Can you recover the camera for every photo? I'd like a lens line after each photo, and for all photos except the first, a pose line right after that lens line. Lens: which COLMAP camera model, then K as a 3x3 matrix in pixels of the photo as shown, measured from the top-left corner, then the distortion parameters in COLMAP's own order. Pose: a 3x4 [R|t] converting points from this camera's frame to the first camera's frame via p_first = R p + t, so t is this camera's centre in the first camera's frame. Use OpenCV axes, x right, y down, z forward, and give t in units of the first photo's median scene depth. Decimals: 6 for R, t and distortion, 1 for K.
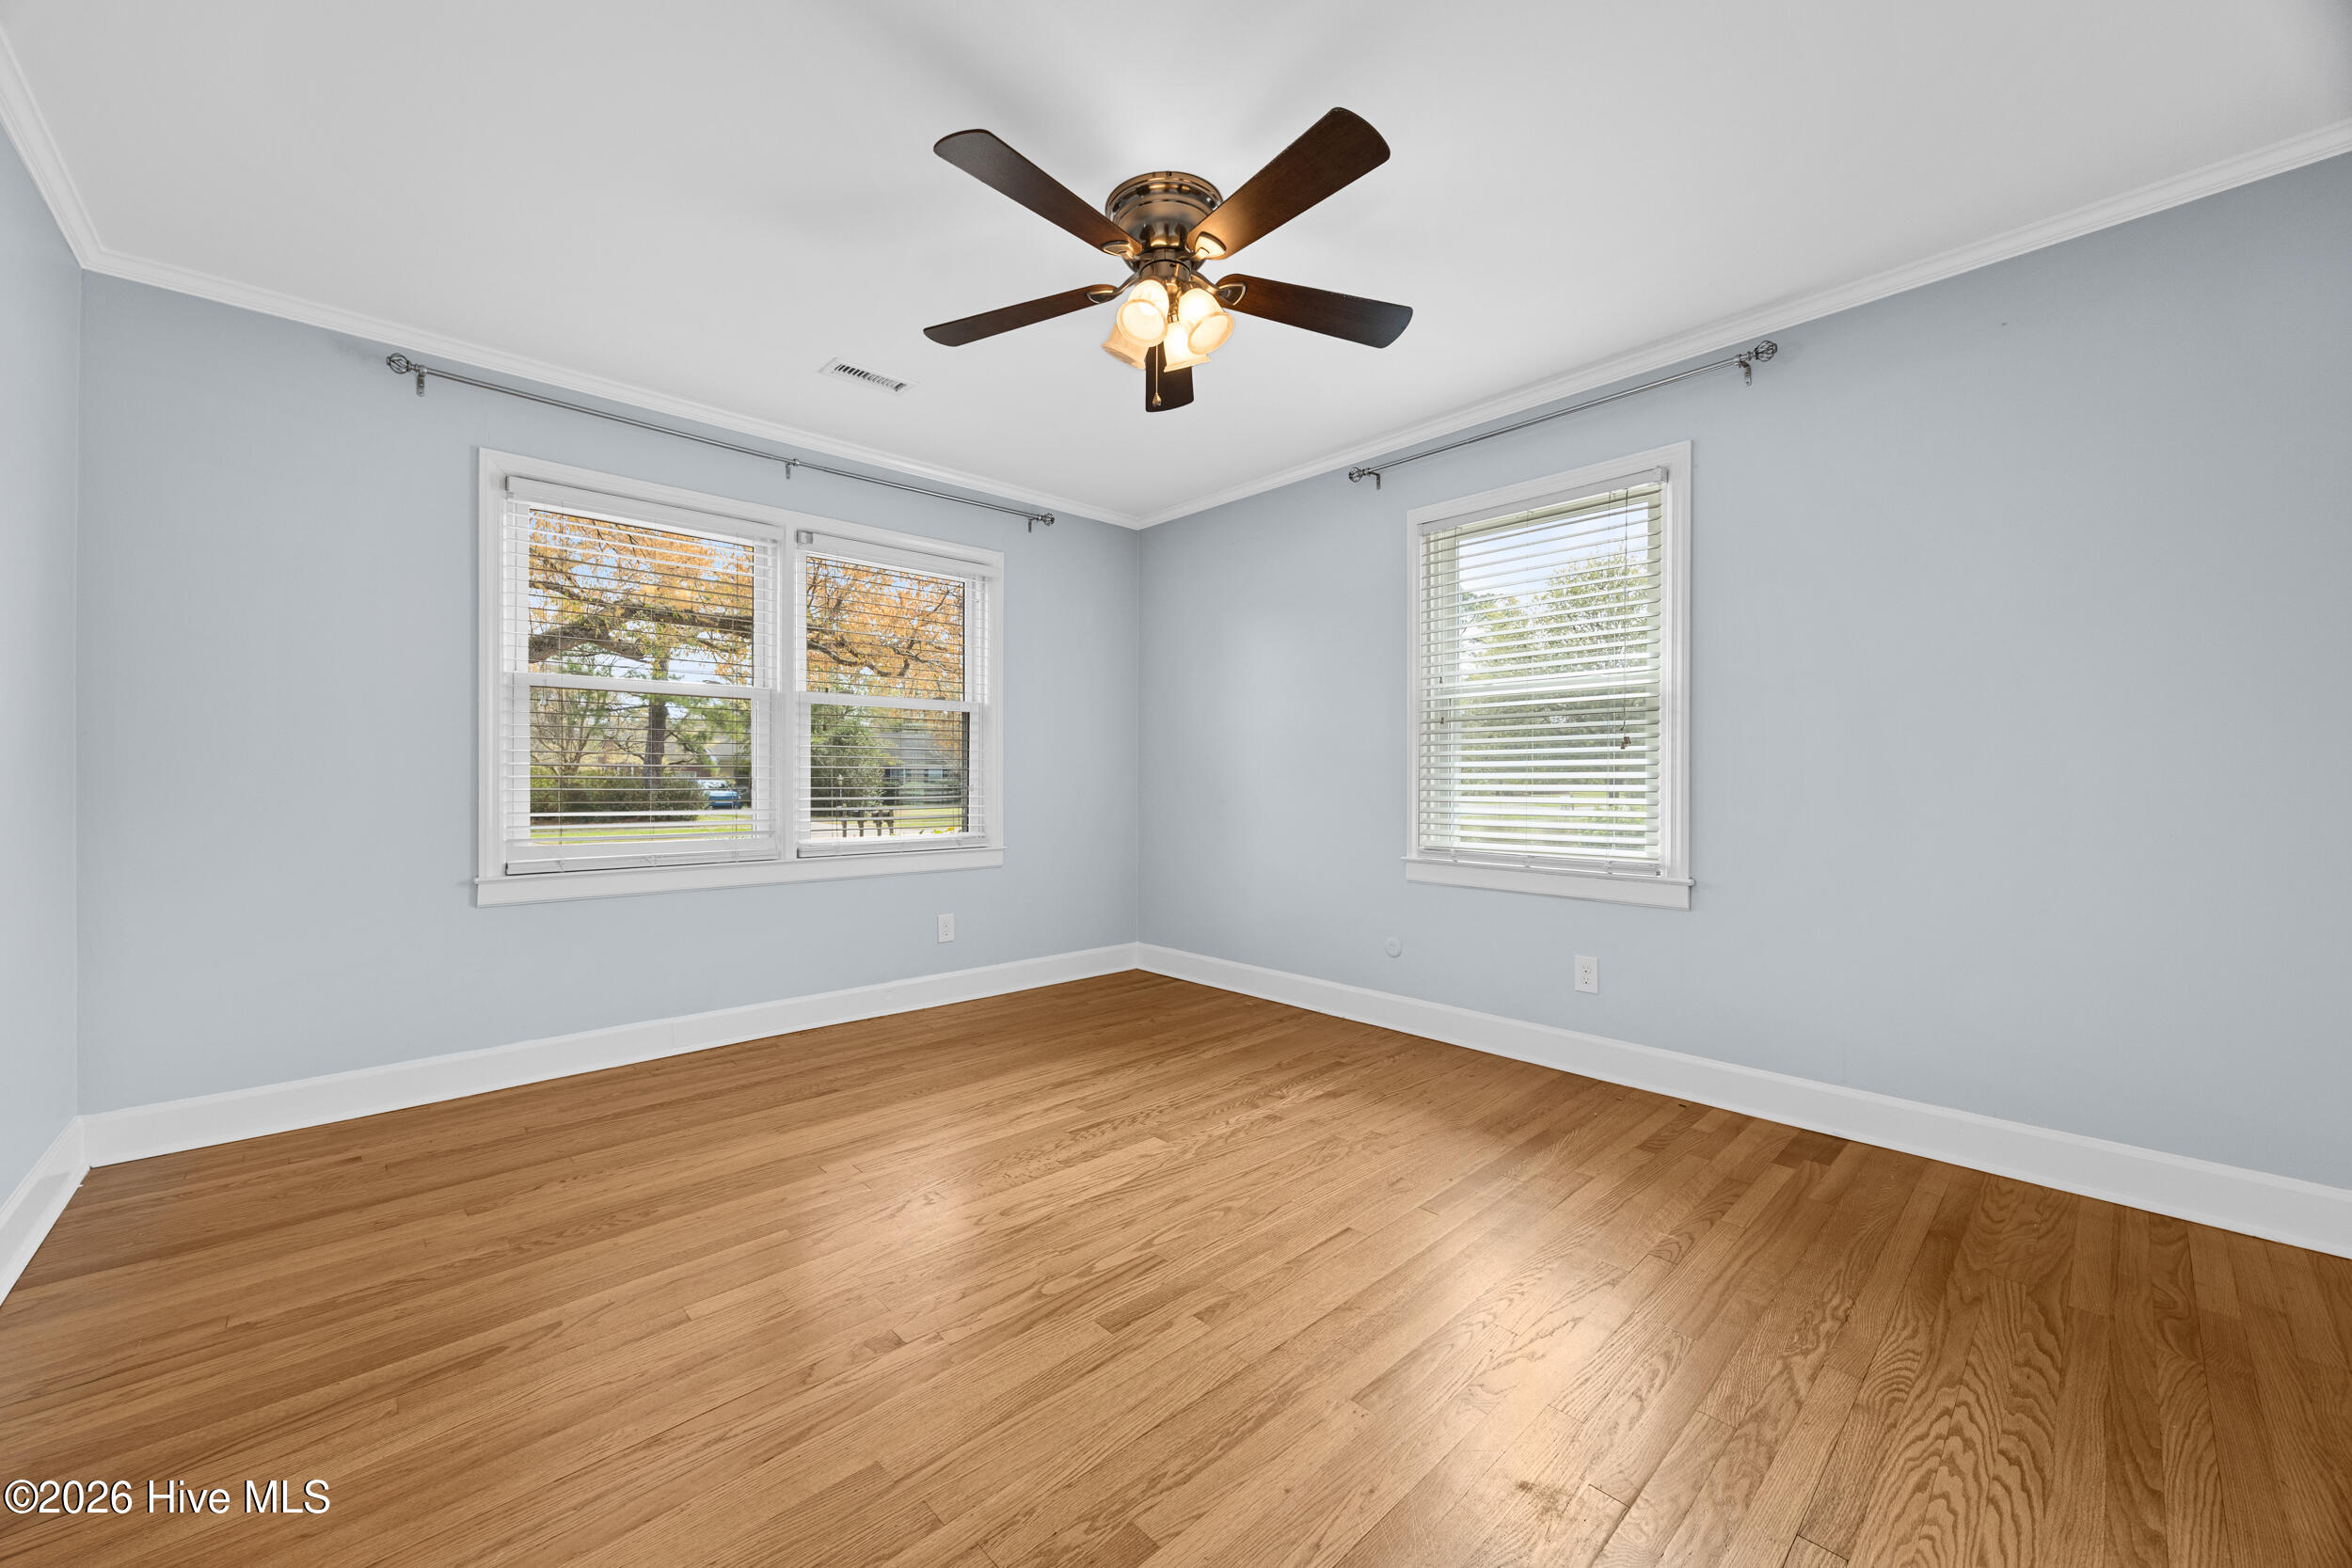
lens RADIAL K [[892.4, 0, 1166.0], [0, 892.4, 776.7], [0, 0, 1]] dist [0.000190, -0.000050]
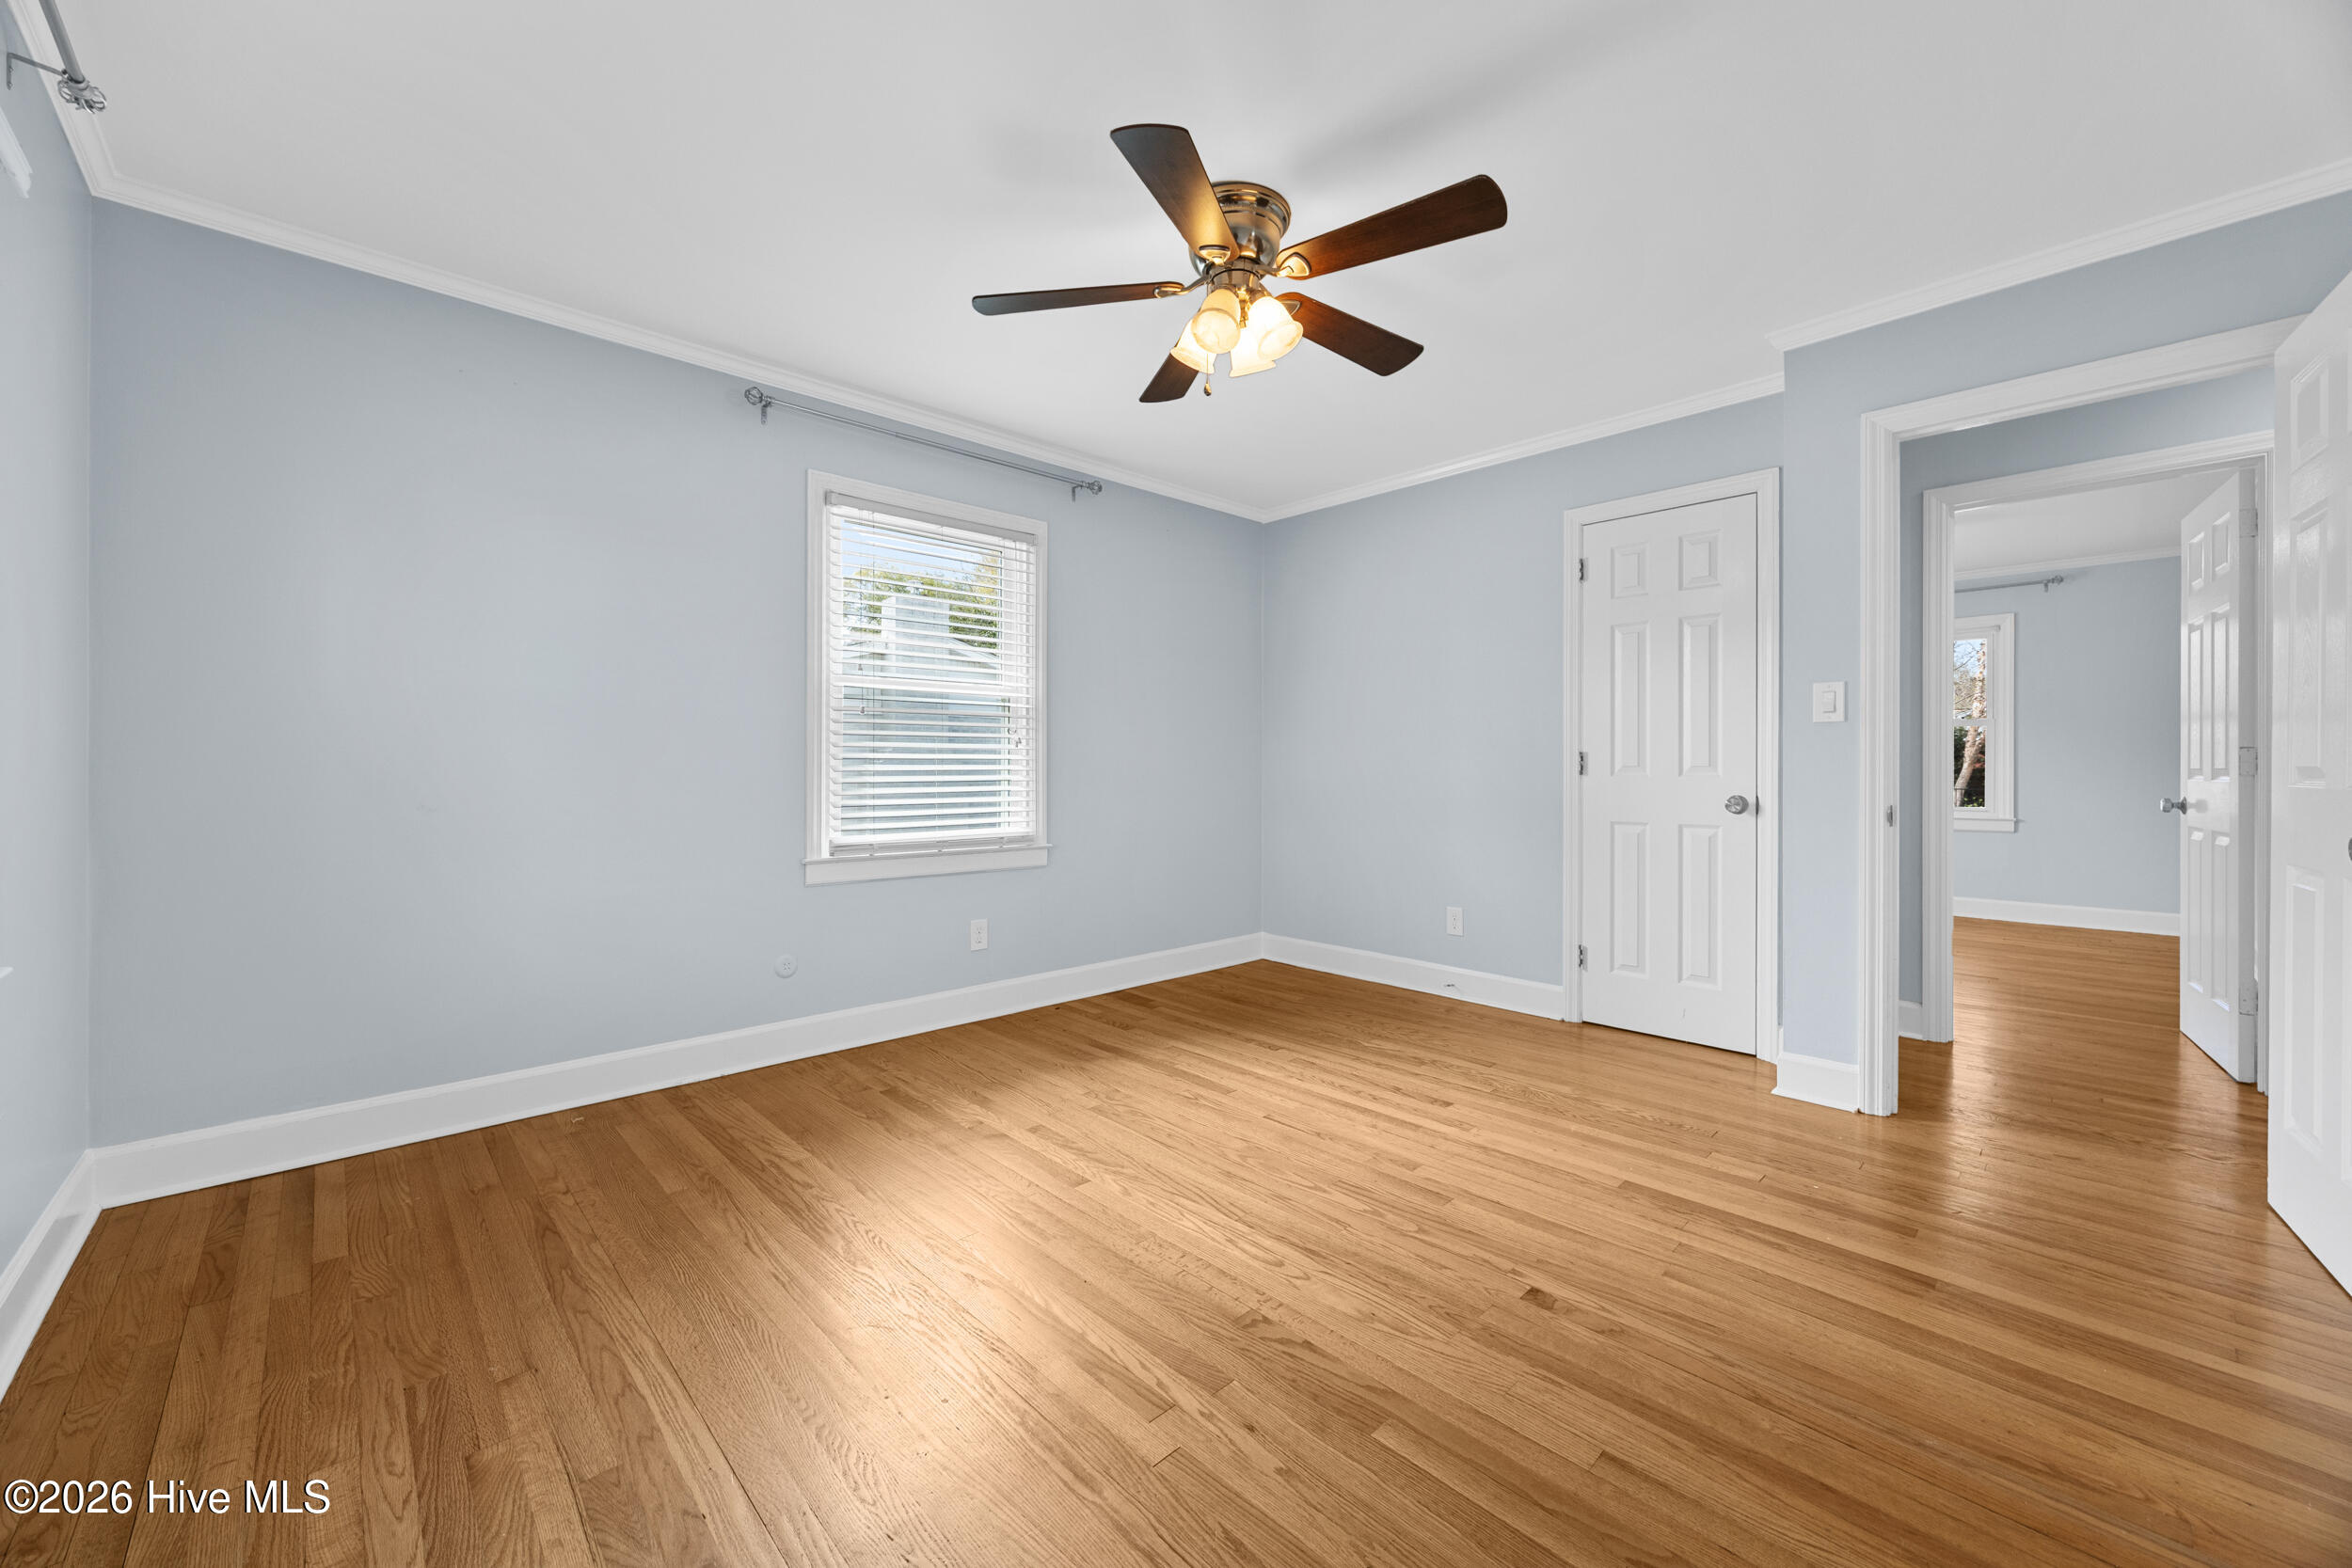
lens RADIAL K [[892.4, 0, 1166.0], [0, 892.4, 776.7], [0, 0, 1]] dist [0.000190, -0.000050]
pose [[-0.003801, -0.008716, 0.999955, -0.847890], [-0.003735, 0.999955, 0.008702, -0.000380], [-0.999986, -0.003702, -0.003834, 0.894251]]
